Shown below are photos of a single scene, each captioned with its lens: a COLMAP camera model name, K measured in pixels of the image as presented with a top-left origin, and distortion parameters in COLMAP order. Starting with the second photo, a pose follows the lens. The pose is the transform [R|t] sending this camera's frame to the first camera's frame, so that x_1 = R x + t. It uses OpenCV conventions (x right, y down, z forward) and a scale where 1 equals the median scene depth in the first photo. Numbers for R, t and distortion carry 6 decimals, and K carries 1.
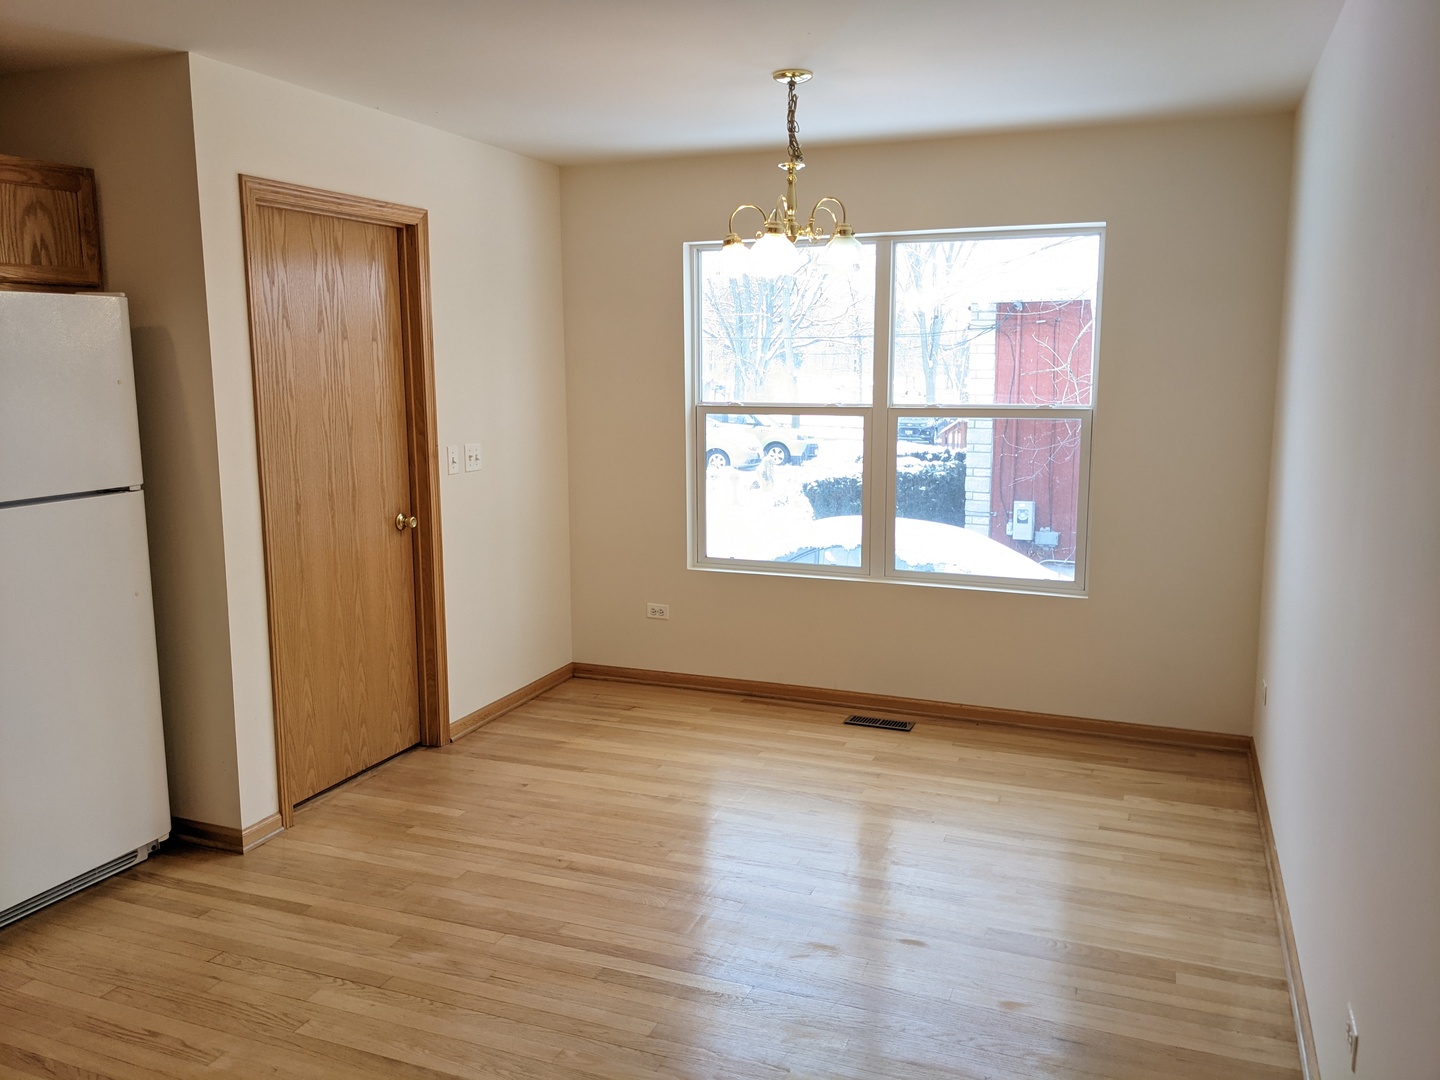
lens RADIAL K [[1142.2, 0, 720.0], [0, 1142.2, 540.0], [0, 0, 1]] dist [0.056248, -0.086421]
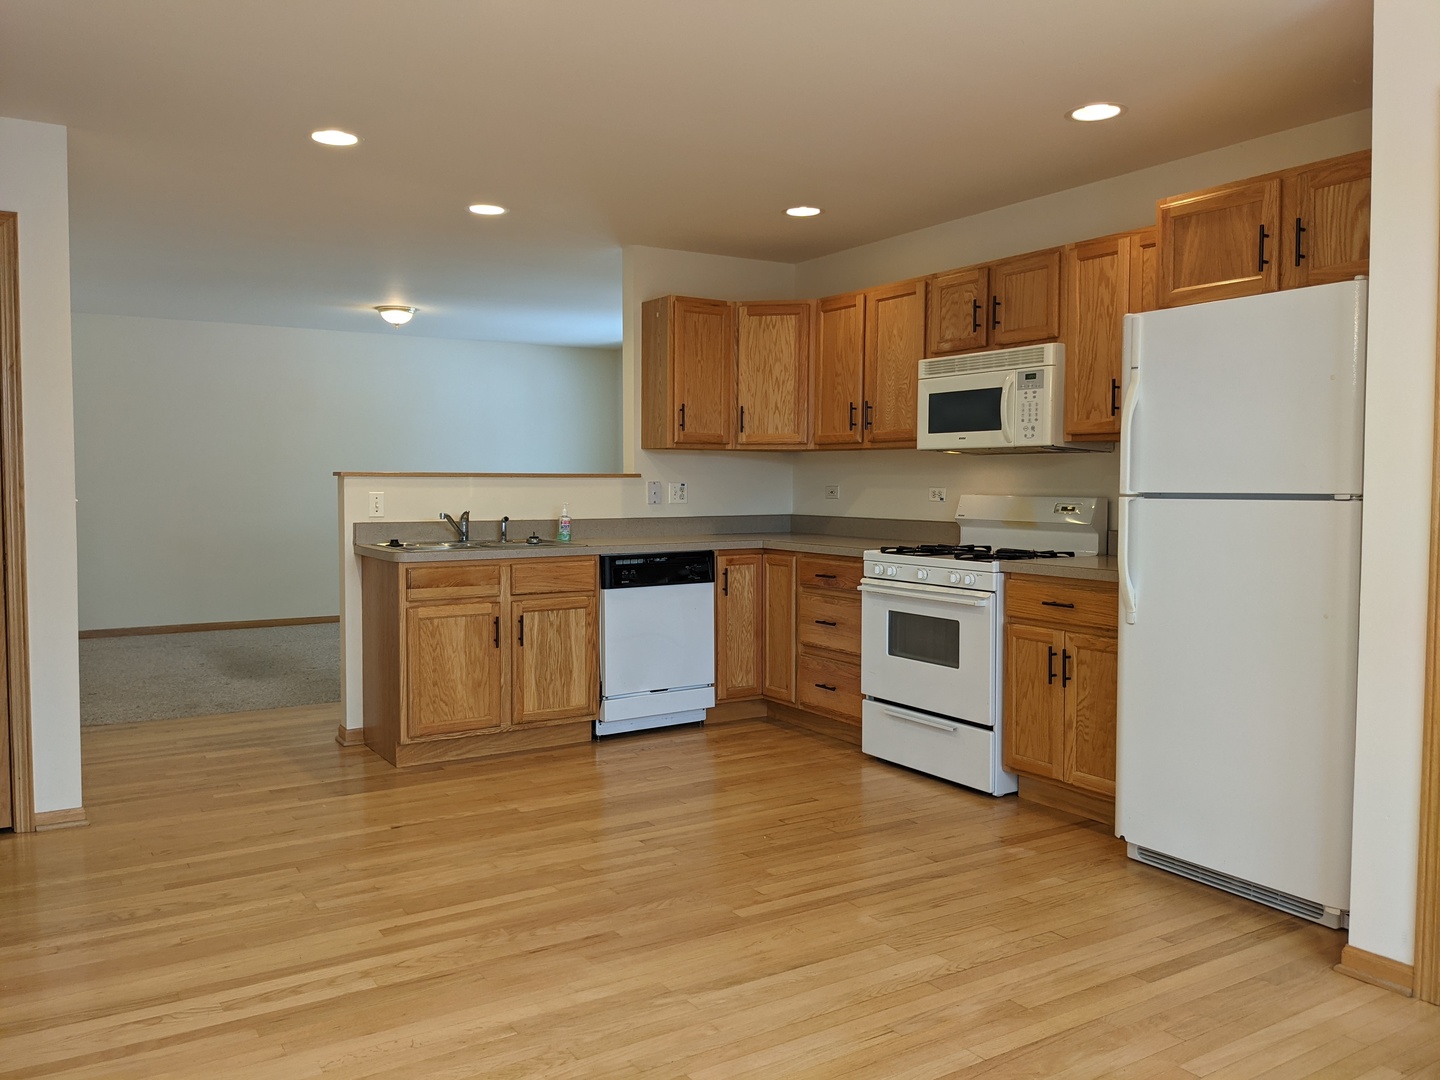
lens RADIAL K [[1142.2, 0, 720.0], [0, 1142.2, 540.0], [0, 0, 1]] dist [0.056248, -0.086421]
pose [[-0.596256, 0.042454, -0.801671, 0.531764], [-0.121801, 0.982256, 0.142609, -0.089131], [0.793501, 0.182675, -0.580505, 1.262708]]
